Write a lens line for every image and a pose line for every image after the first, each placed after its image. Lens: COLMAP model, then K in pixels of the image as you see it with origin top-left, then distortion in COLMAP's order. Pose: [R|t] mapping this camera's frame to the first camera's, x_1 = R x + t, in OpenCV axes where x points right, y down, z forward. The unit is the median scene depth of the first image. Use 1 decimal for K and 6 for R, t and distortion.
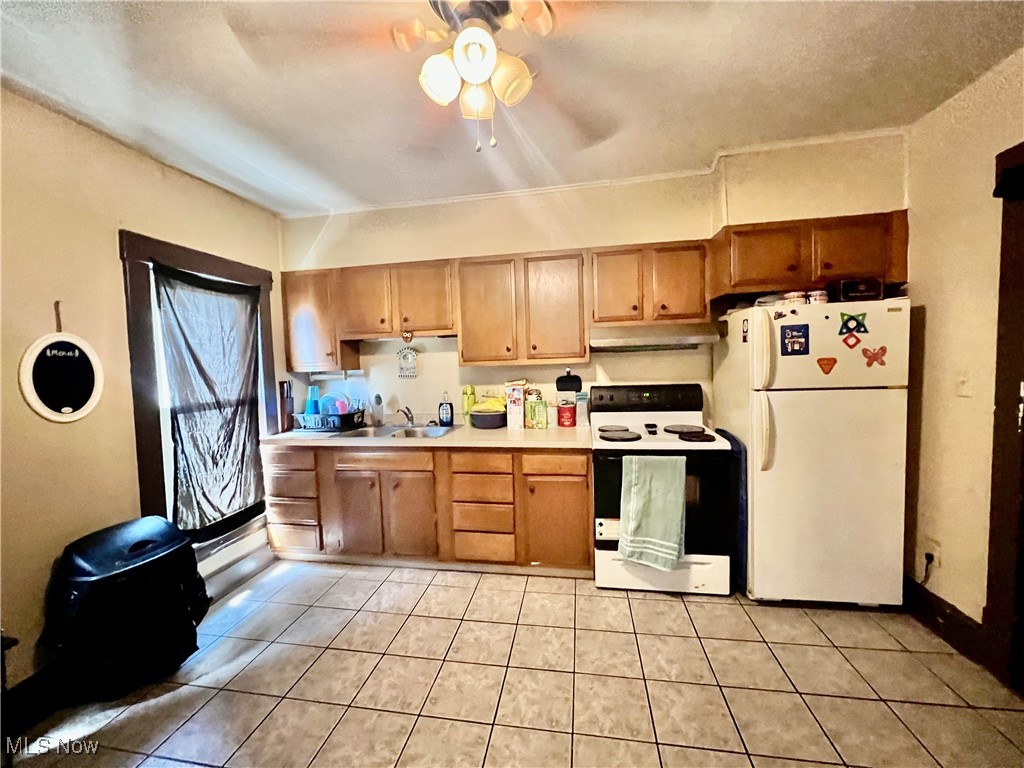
lens RADIAL K [[406.7, 0, 513.6], [0, 406.7, 385.1], [0, 0, 1]] dist [-0.003524, -0.000273]
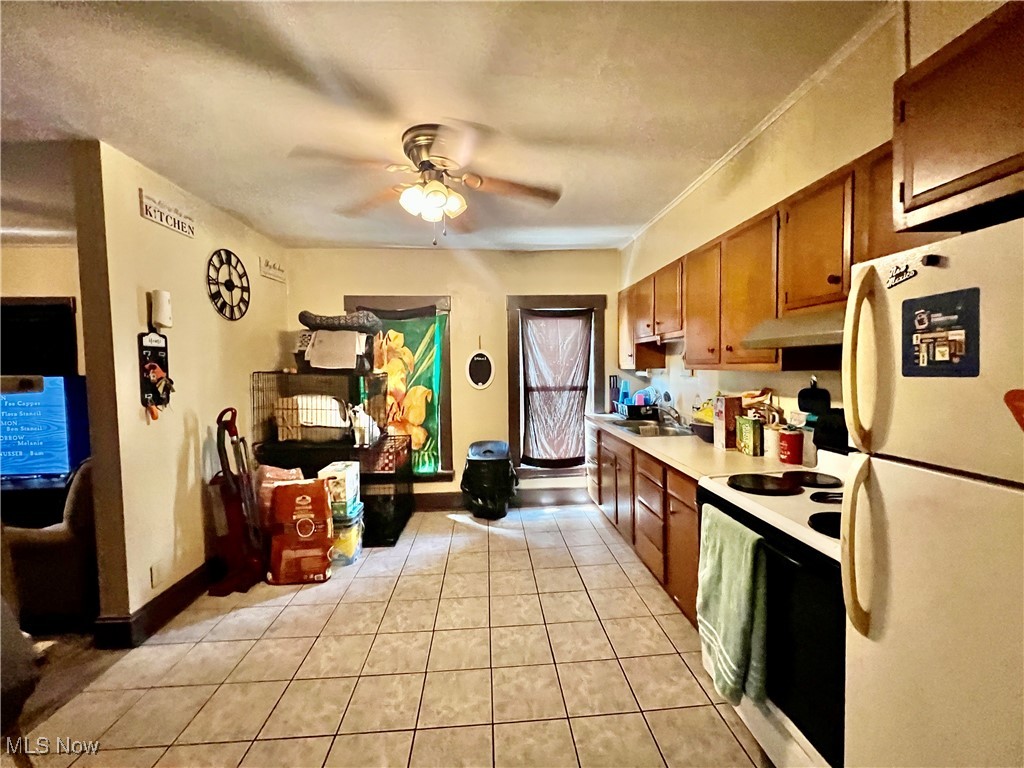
lens RADIAL K [[406.7, 0, 515.2], [0, 406.7, 381.6], [0, 0, 1]] dist [-0.003524, -0.000273]
pose [[0.240084, 0.064491, -0.968608, 0.859565], [-0.044095, 0.997485, 0.055484, -0.064879], [0.969750, 0.029390, 0.242324, 0.480920]]
